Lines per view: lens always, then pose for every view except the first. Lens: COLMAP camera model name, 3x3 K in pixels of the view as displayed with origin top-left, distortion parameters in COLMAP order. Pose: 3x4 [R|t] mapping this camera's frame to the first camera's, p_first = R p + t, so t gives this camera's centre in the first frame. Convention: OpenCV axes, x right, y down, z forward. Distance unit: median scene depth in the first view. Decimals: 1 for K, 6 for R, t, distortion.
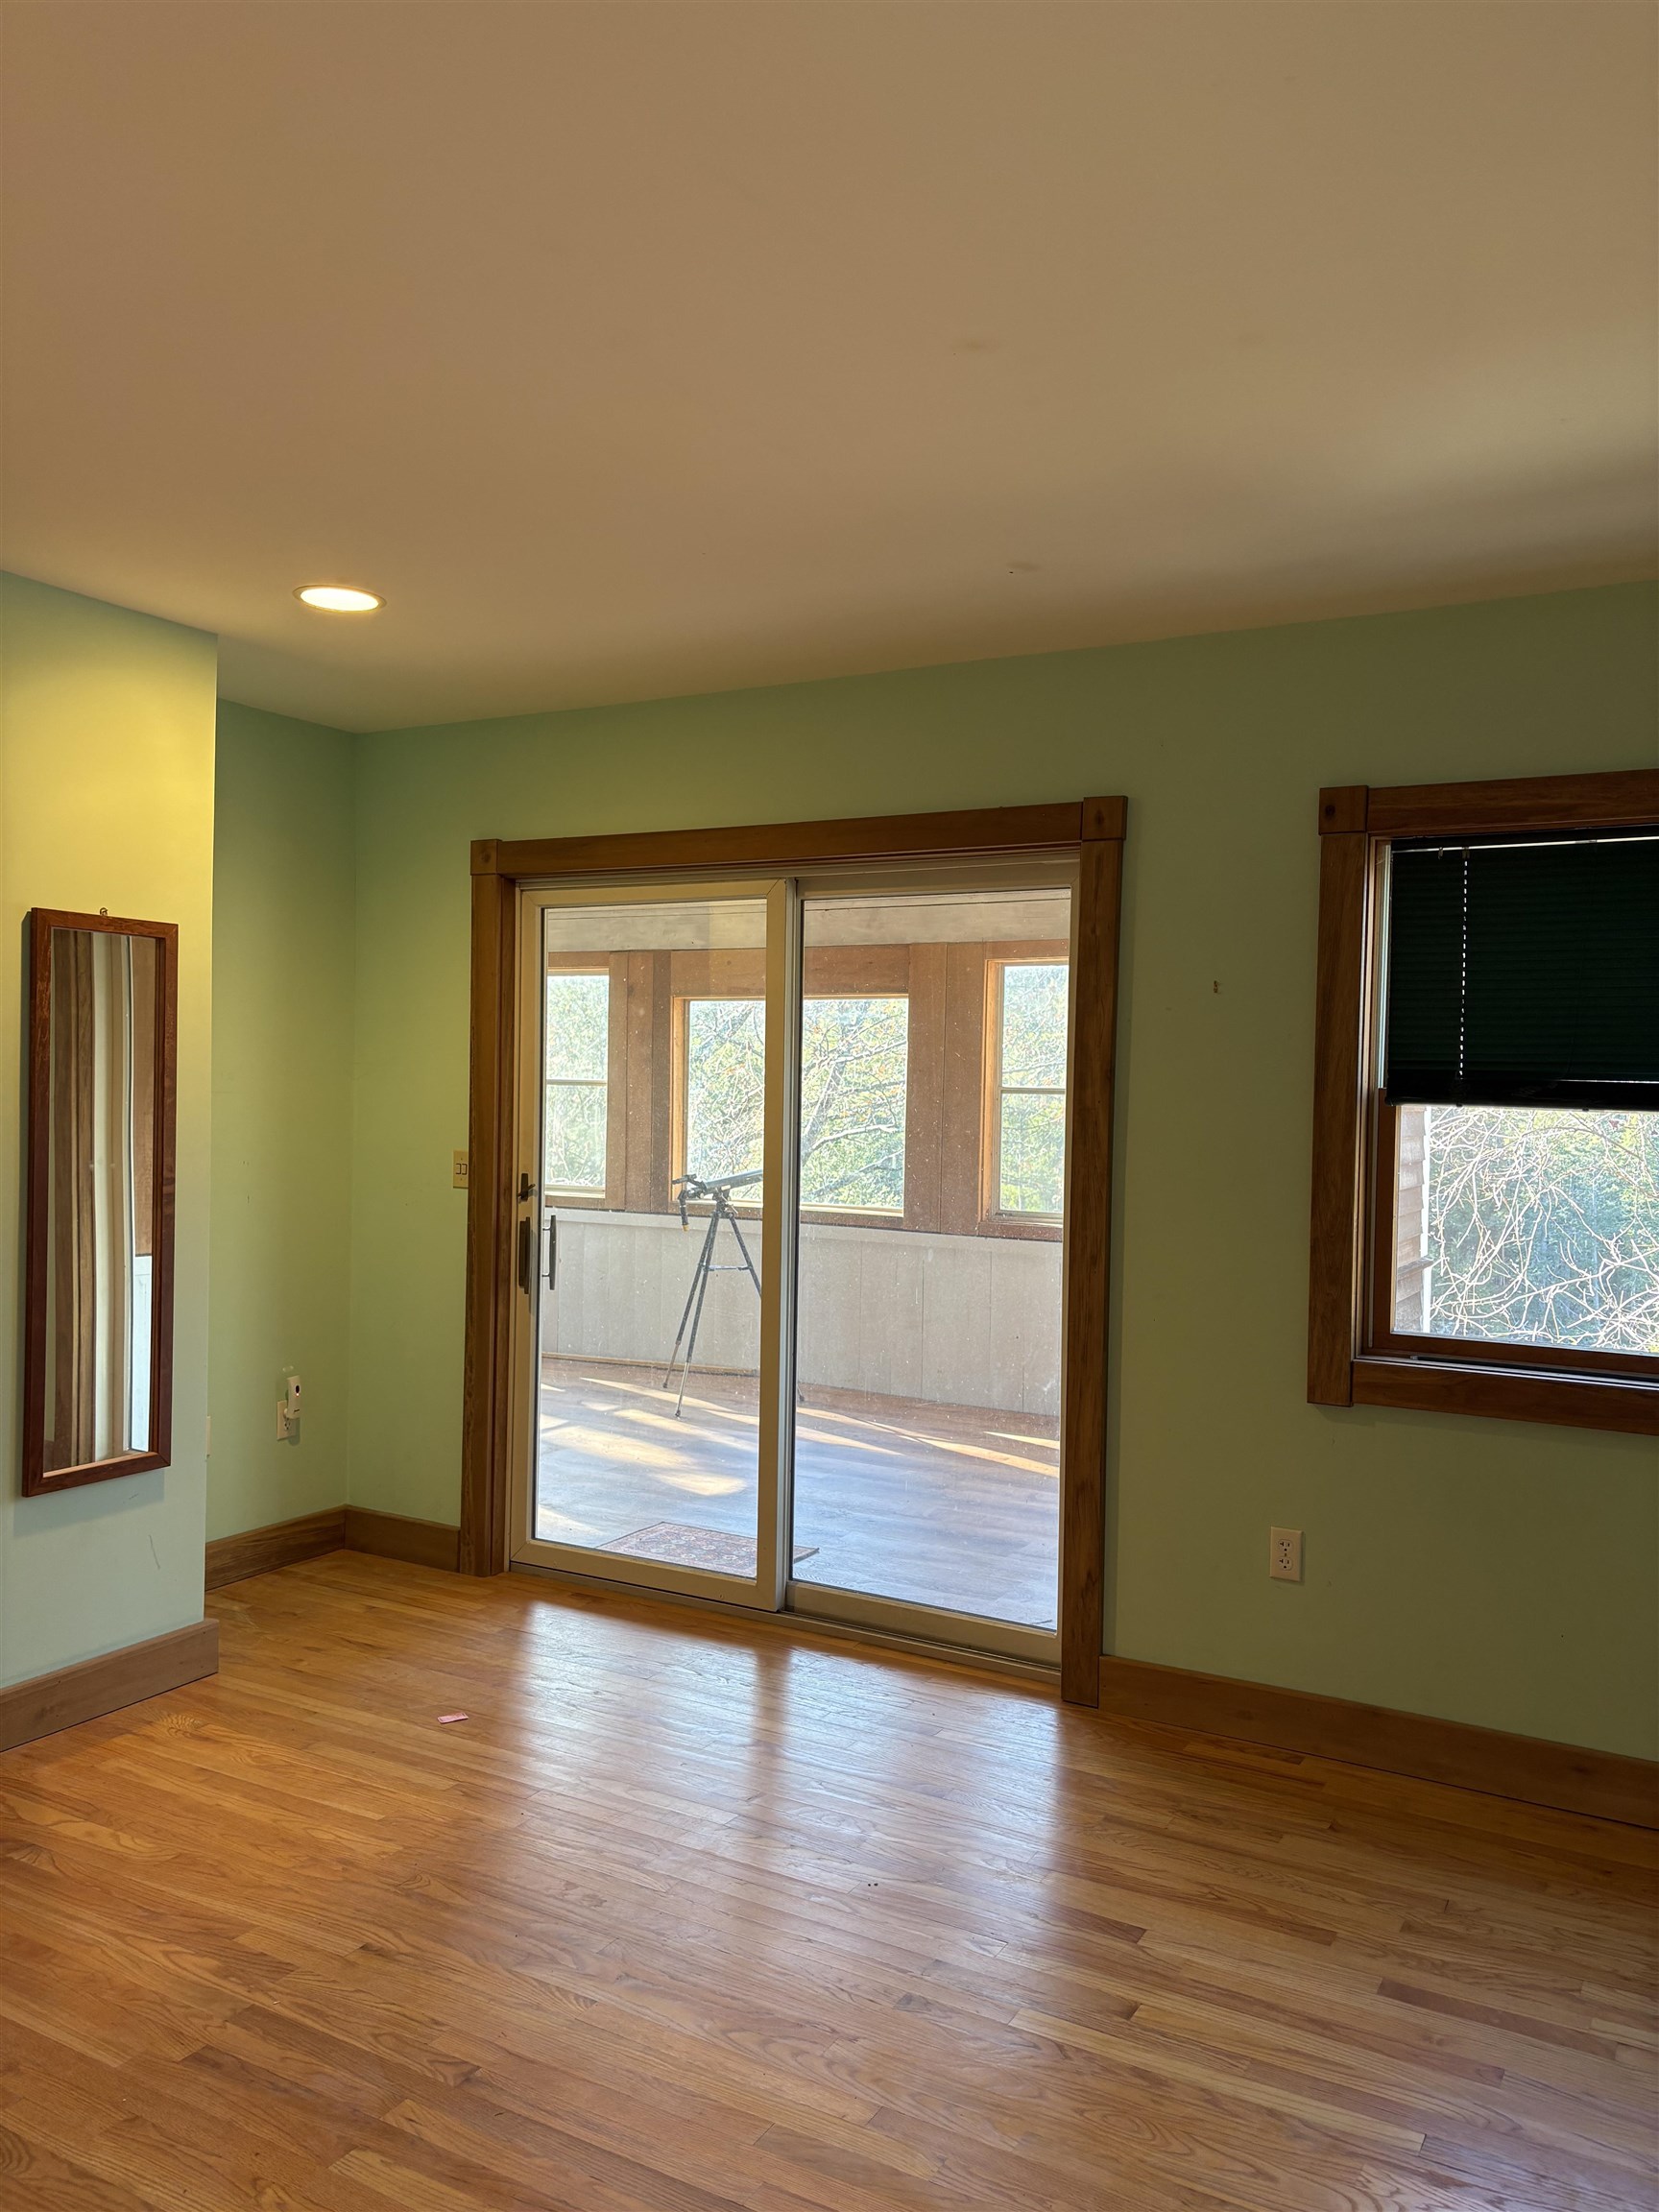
lens RADIAL K [[1695.7, 0, 829.5], [0, 1695.7, 1106.0], [0, 0, 1]] dist [0.051847, -0.007084]
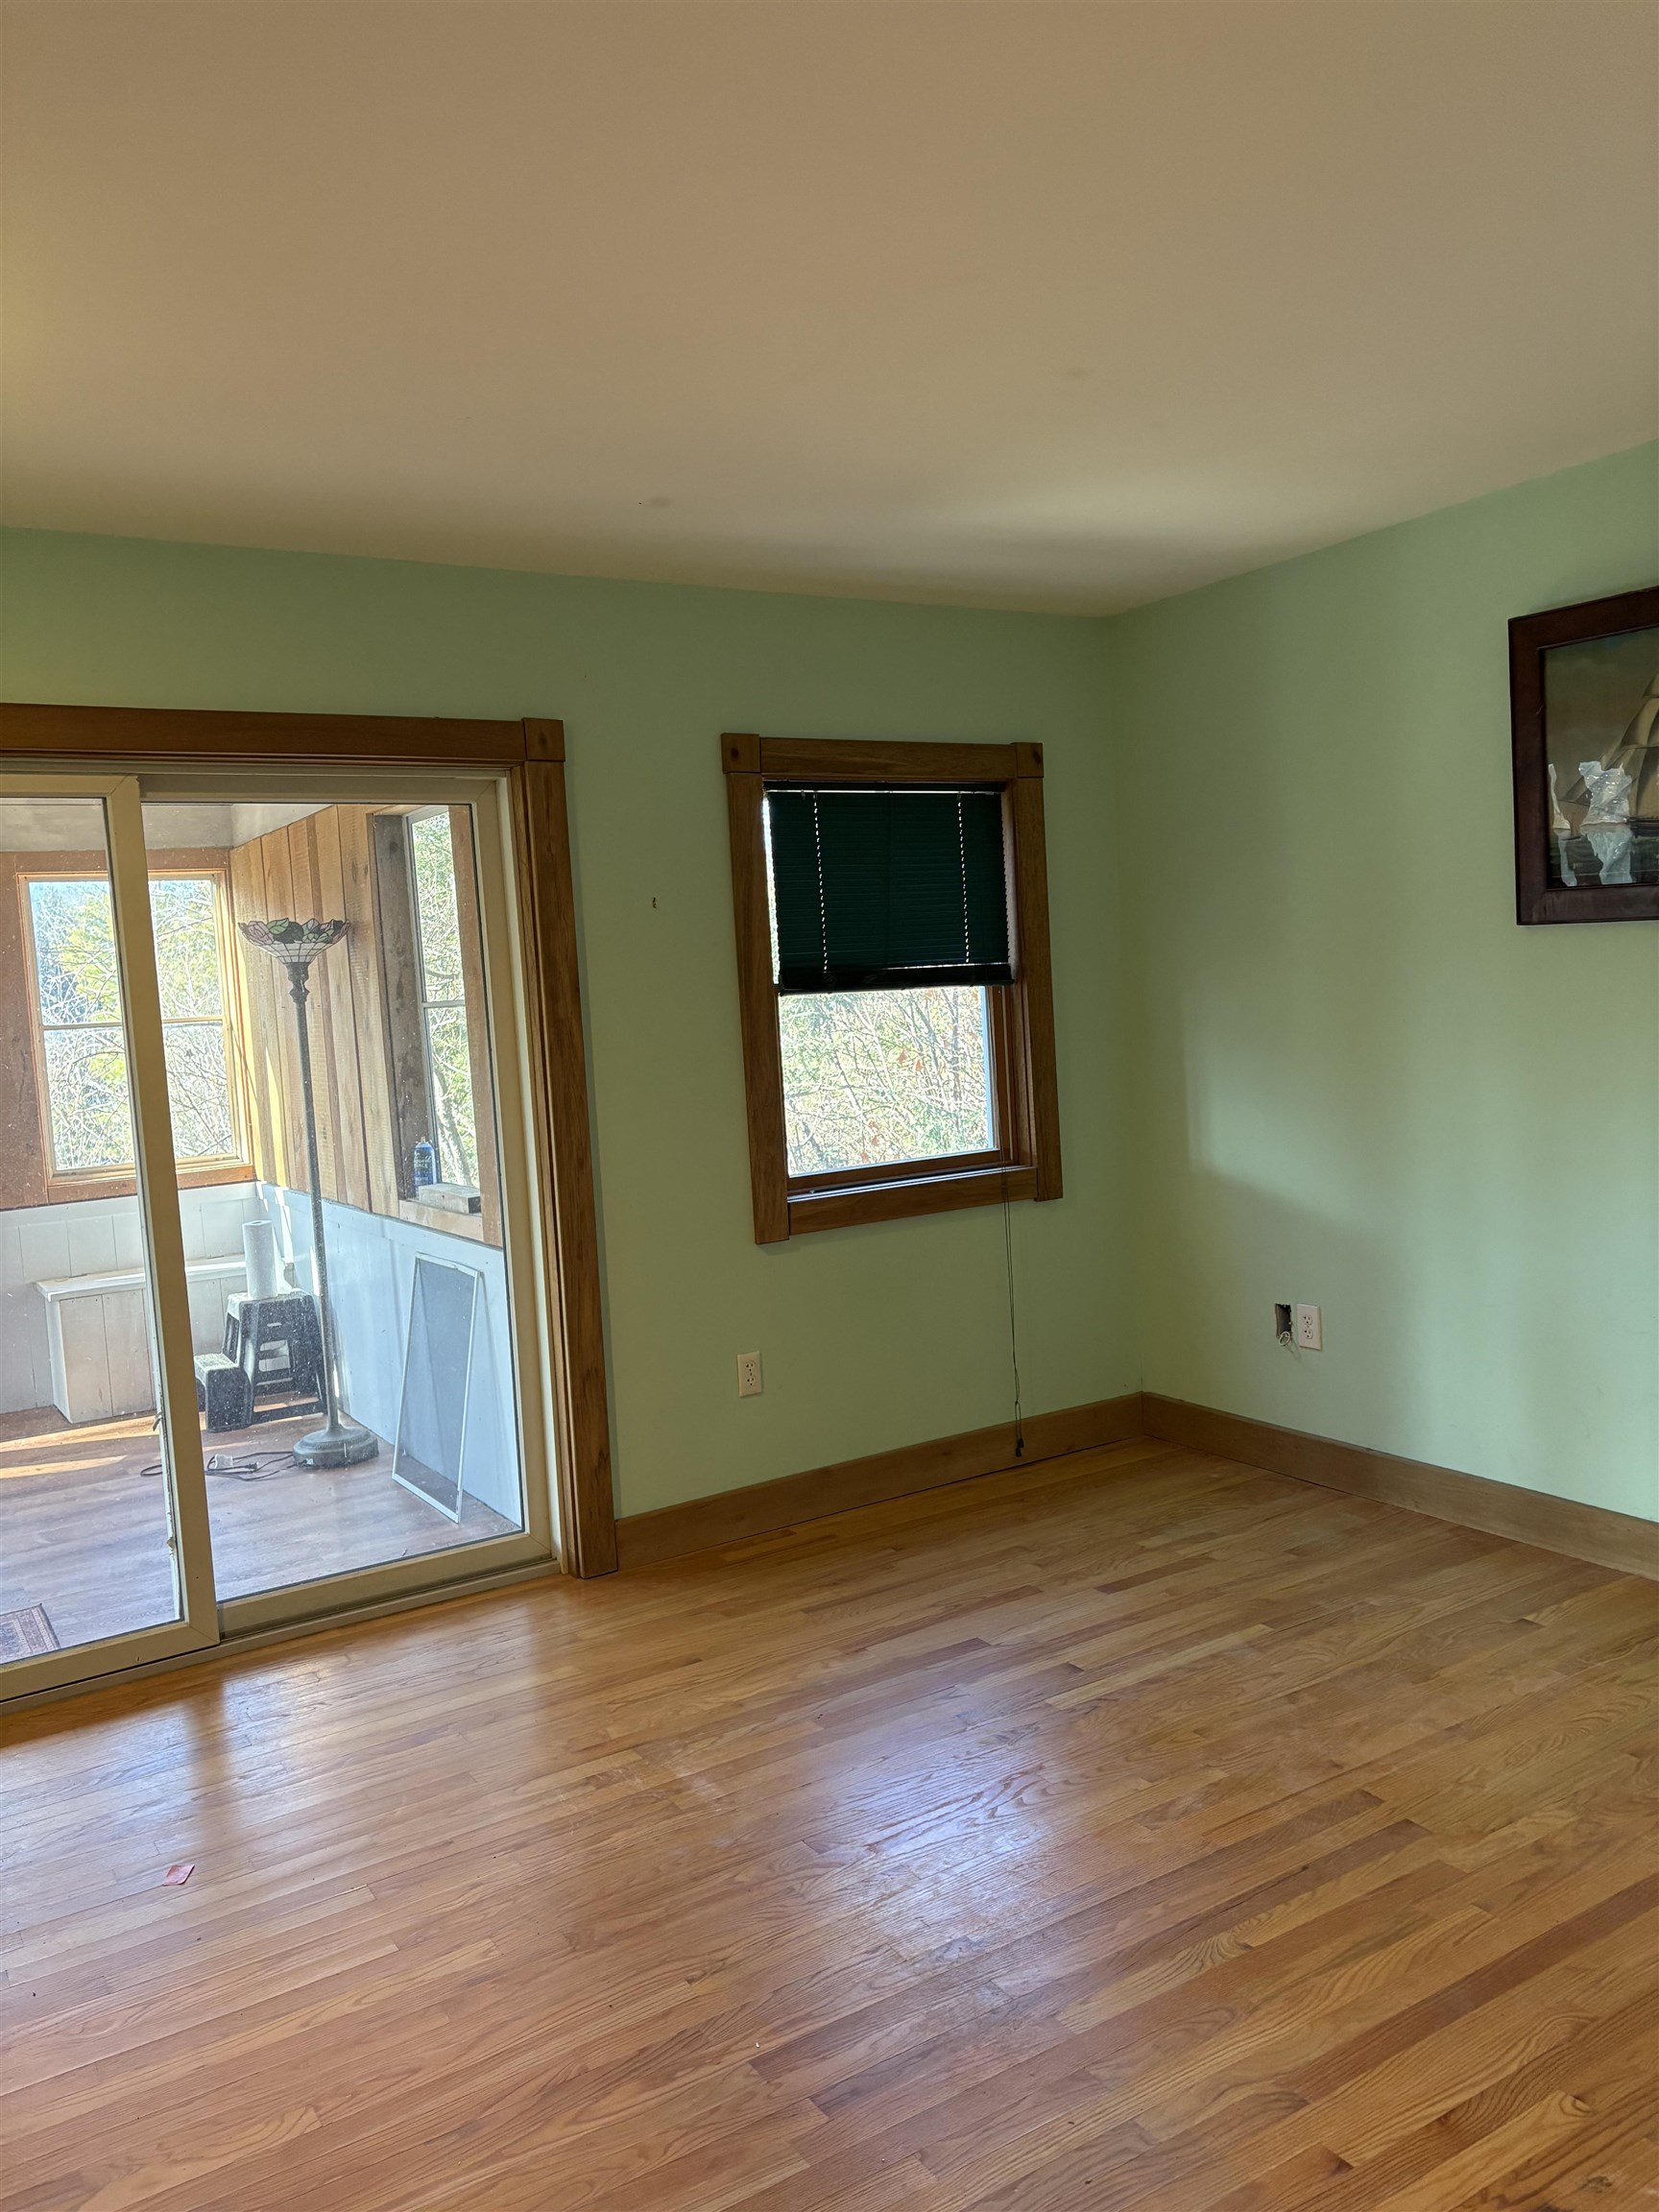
lens RADIAL K [[1719.7, 0, 829.5], [0, 1719.7, 1106.0], [0, 0, 1]] dist [0.060571, -0.003887]
pose [[0.452806, -0.112778, 0.884448, -0.766481], [0.073604, 0.993310, 0.088977, -0.030508], [-0.888566, 0.024810, 0.458078, 0.393823]]
